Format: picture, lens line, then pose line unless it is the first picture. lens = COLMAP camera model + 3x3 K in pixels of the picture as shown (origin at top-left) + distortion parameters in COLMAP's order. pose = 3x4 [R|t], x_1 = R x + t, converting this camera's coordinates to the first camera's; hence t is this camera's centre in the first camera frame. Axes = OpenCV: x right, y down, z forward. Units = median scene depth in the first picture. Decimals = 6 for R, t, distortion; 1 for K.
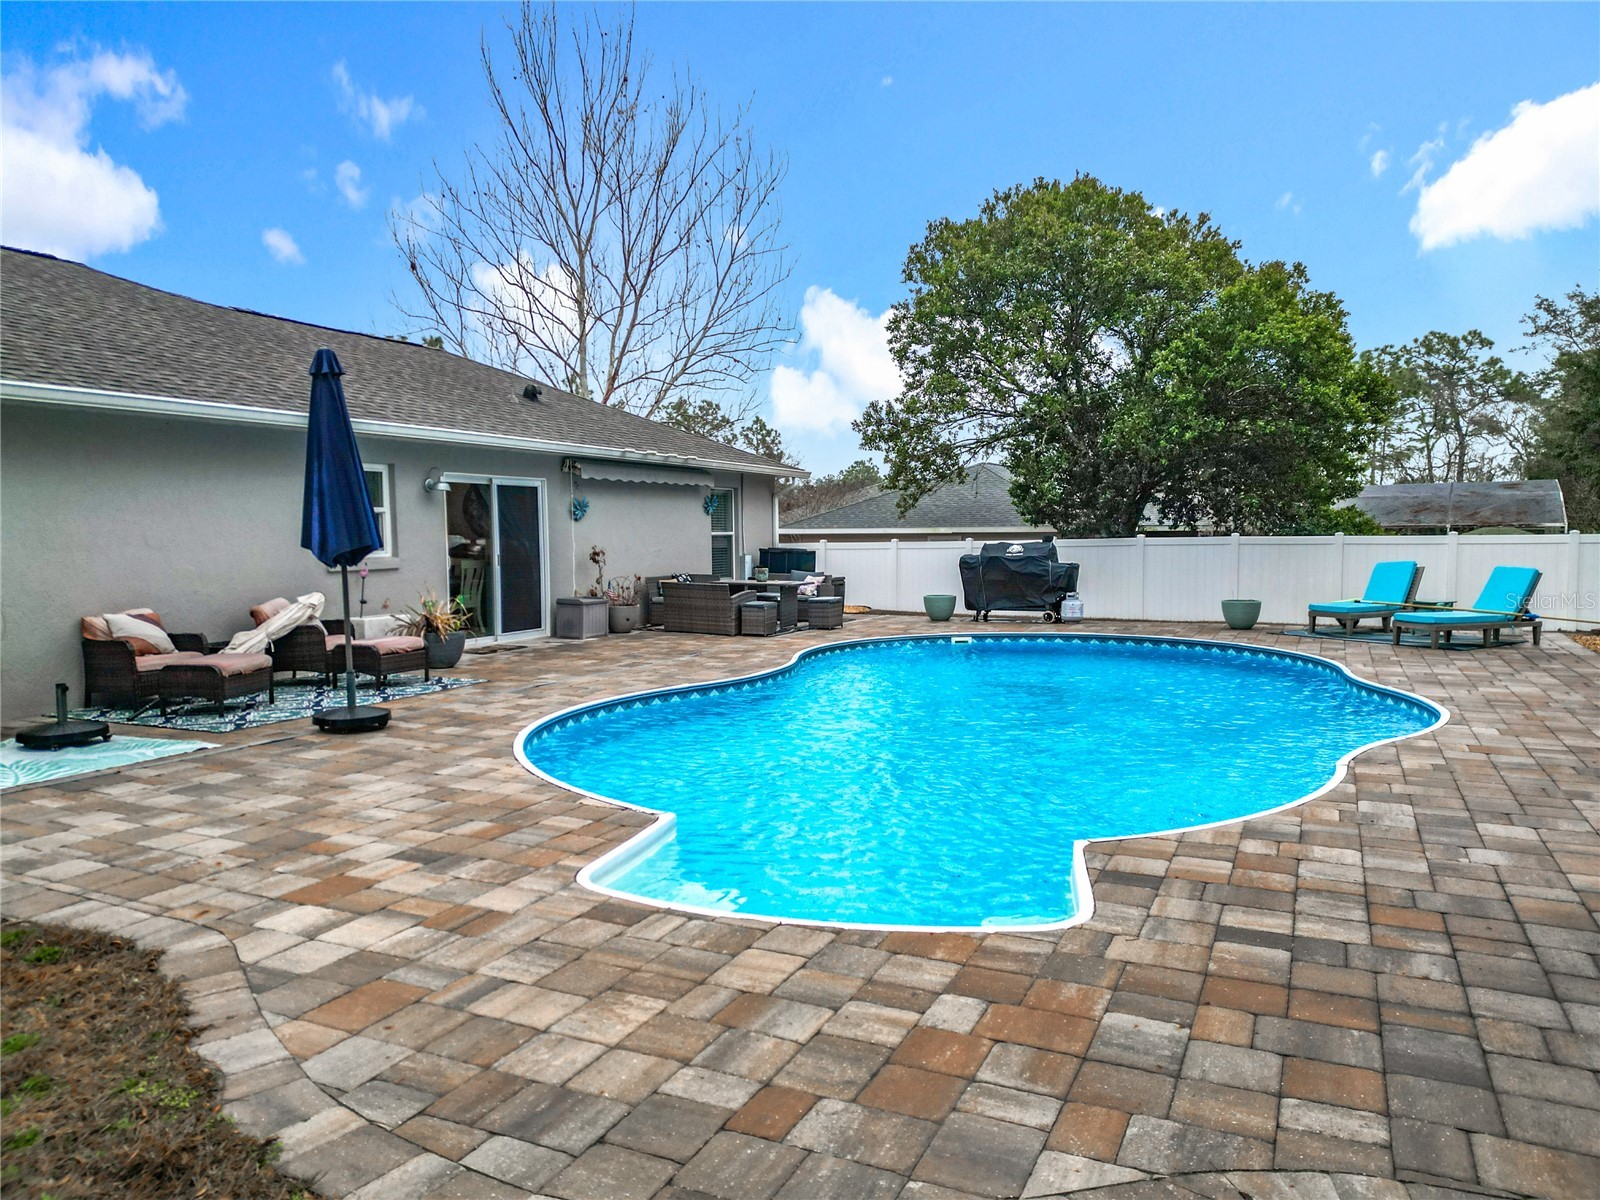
lens RADIAL K [[1111.1, 0, 798.9], [0, 1111.1, 600.9], [0, 0, 1]] dist [0.081559, -0.072591]
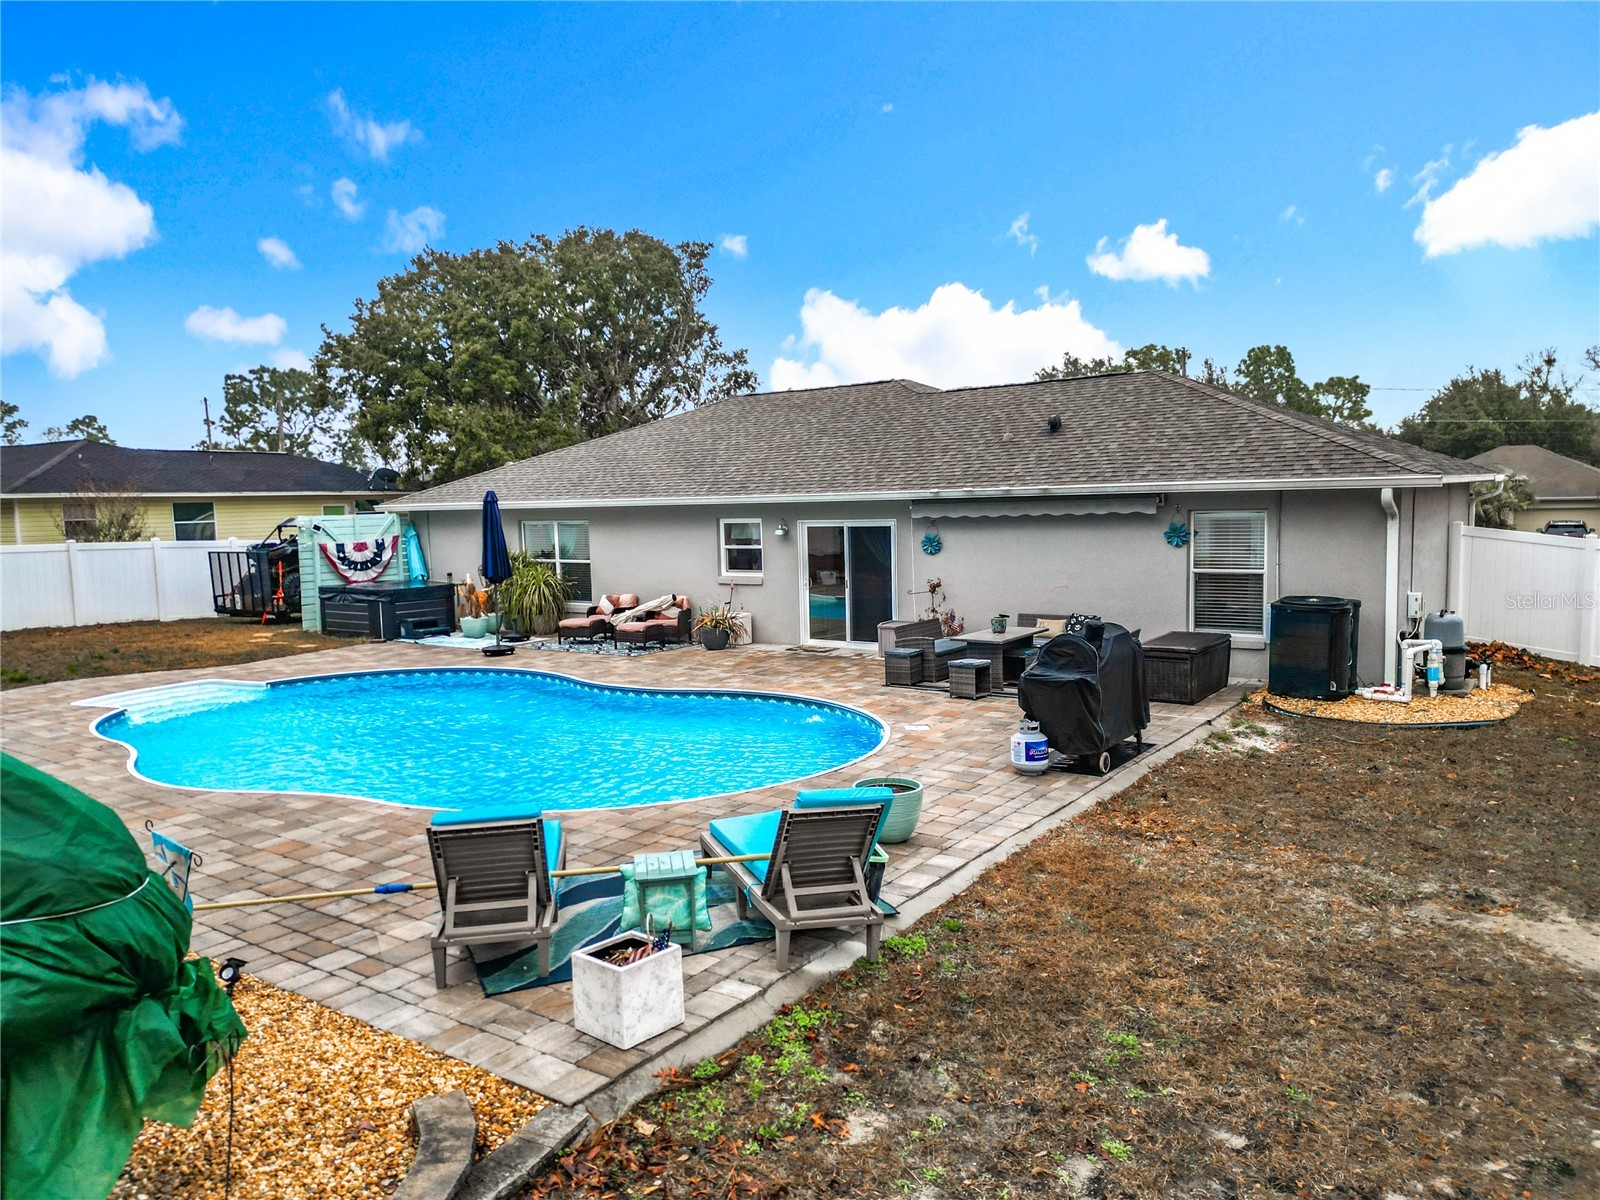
lens RADIAL K [[1111.1, 0, 797.9], [0, 1111.1, 611.6], [0, 0, 1]] dist [0.081559, -0.072591]
pose [[-0.174709, 0.111303, -0.978309, 0.942373], [-0.036790, 0.992159, 0.119449, -0.146336], [0.983933, 0.056861, -0.169244, 1.081620]]
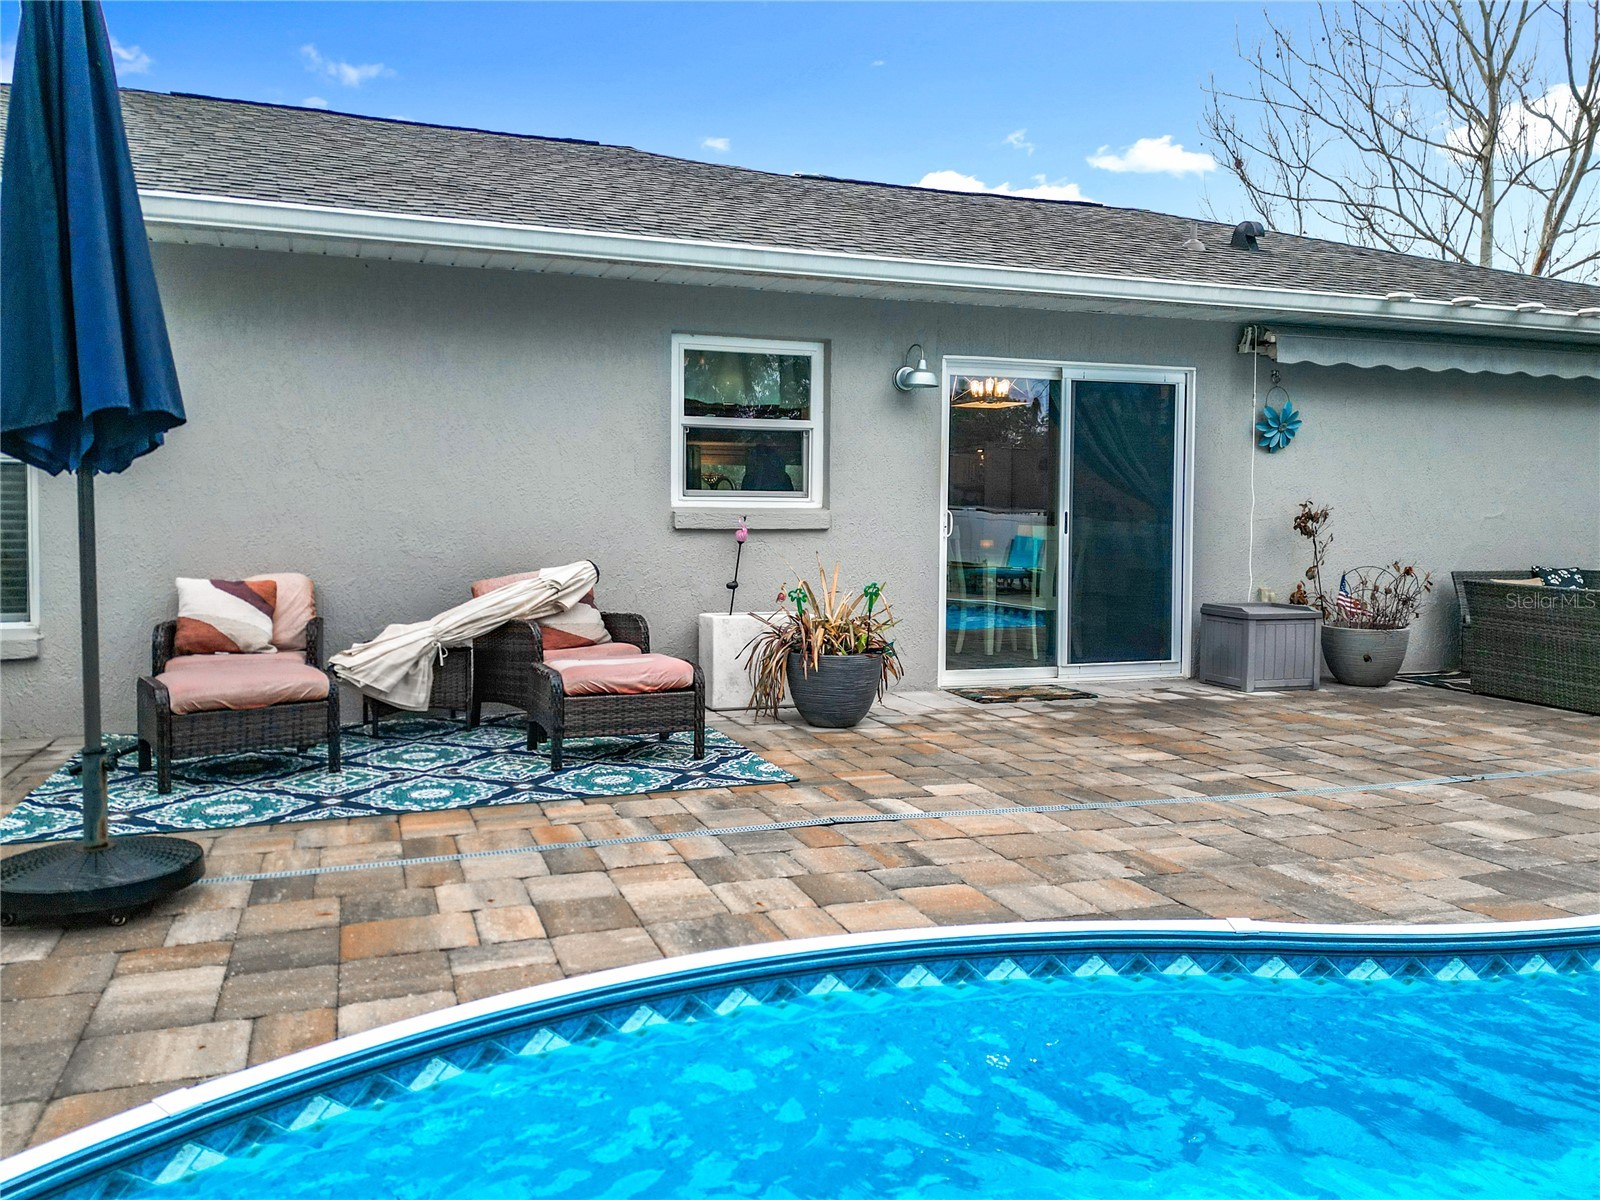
lens RADIAL K [[1111.1, 0, 788.2], [0, 1111.1, 590.0], [0, 0, 1]] dist [0.081559, -0.072591]
pose [[0.689397, 0.039772, -0.723291, 0.020395], [-0.052331, 0.998617, 0.005033, -0.001032], [0.722491, 0.034381, 0.690525, 0.504866]]
